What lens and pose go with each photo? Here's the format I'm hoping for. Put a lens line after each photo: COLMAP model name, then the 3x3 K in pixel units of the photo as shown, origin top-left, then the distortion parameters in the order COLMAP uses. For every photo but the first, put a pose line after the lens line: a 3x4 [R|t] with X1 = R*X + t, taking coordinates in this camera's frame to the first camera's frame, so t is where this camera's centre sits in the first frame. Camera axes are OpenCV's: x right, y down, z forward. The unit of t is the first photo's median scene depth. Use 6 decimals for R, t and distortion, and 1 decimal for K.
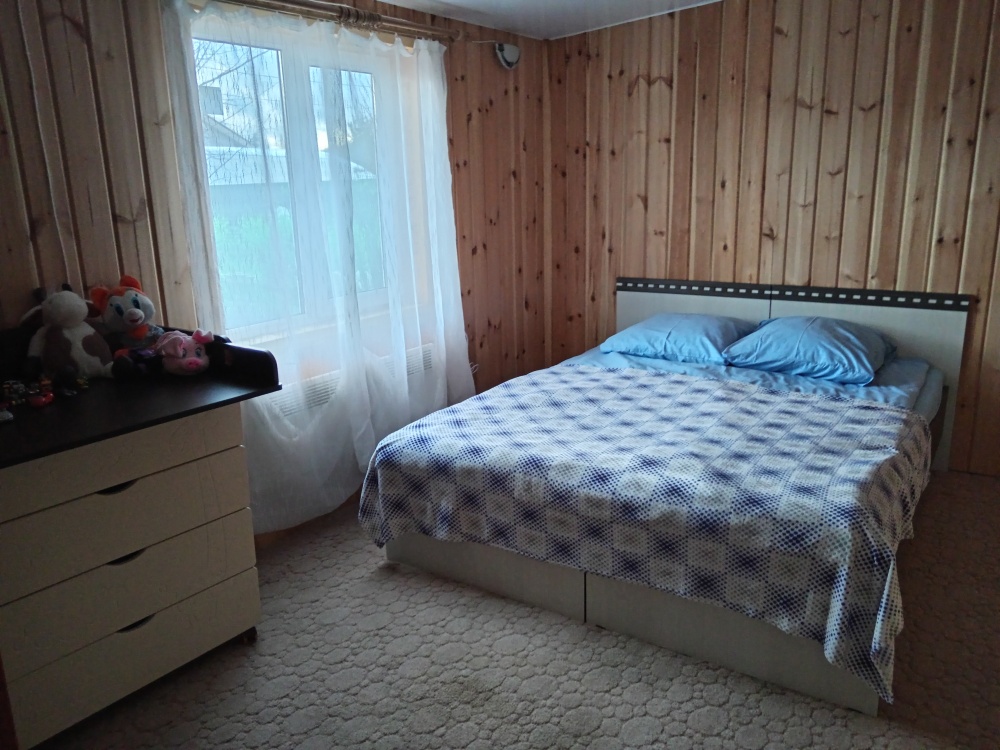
lens RADIAL K [[777.3, 0, 500.0], [0, 777.3, 377.1], [0, 0, 1]] dist [0.005623, -0.008749]
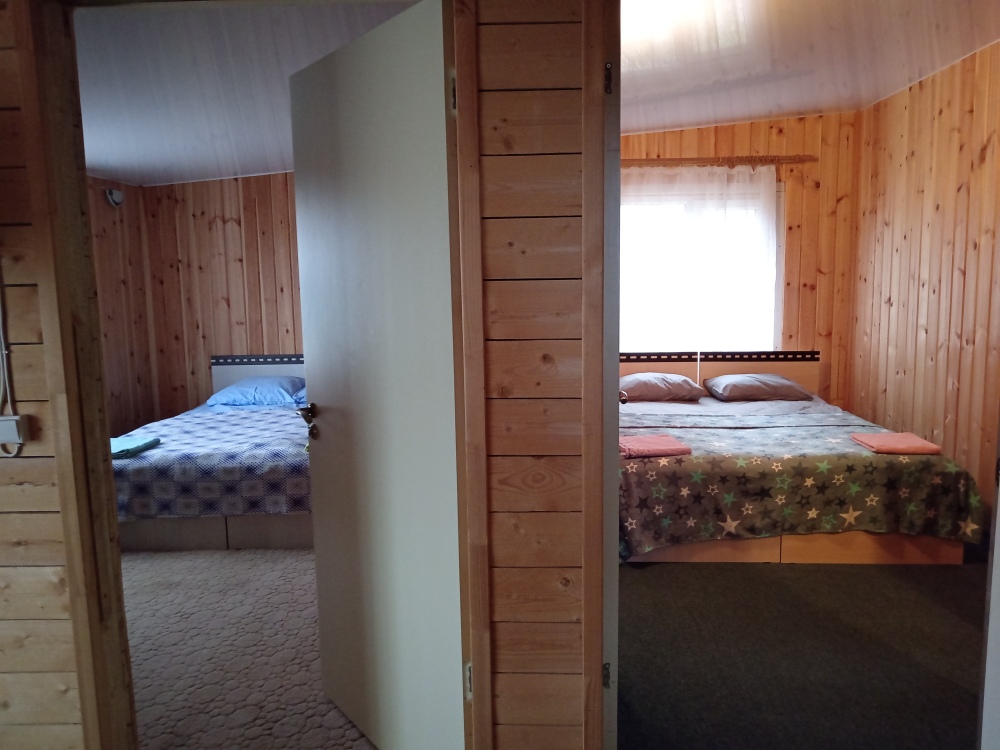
lens RADIAL K [[777.3, 0, 498.5], [0, 777.3, 374.2], [0, 0, 1]] dist [0.005623, -0.008749]
pose [[0.851028, -0.056105, 0.522115, -0.171704], [0.127578, 0.986577, -0.101933, 0.136206], [-0.509387, 0.153358, 0.846762, -0.524608]]
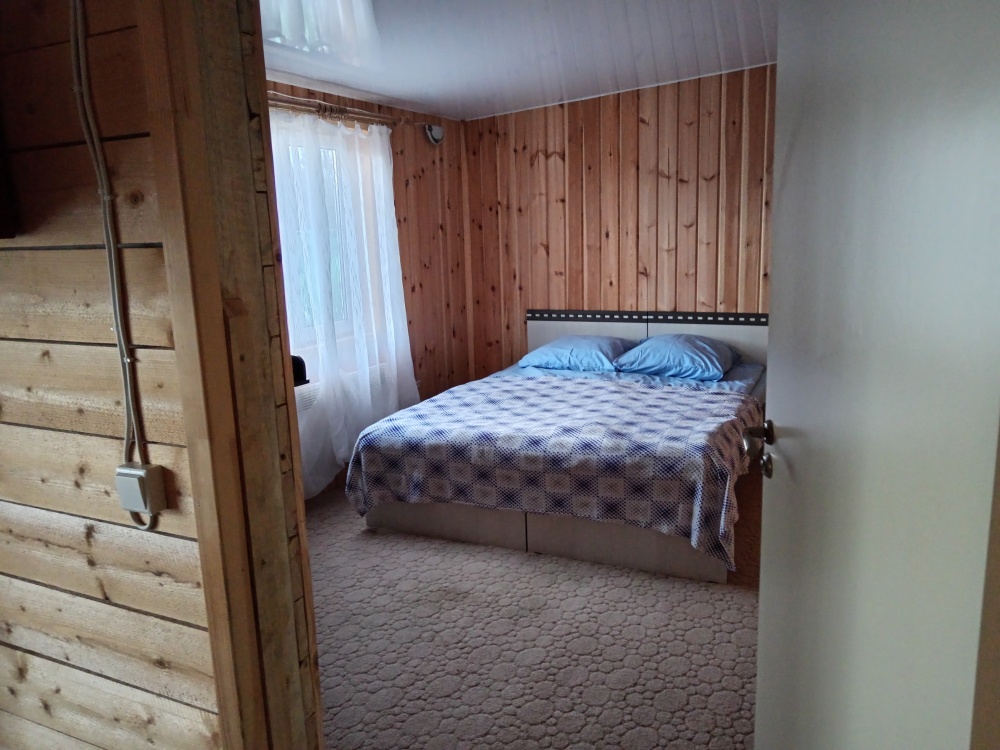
lens RADIAL K [[777.3, 0, 496.2], [0, 777.3, 374.8], [0, 0, 1]] dist [0.005623, -0.008749]
pose [[0.990419, -0.030636, 0.134653, -0.084878], [0.039281, 0.997302, -0.062017, 0.062913], [-0.132390, 0.066713, 0.988950, -0.261614]]
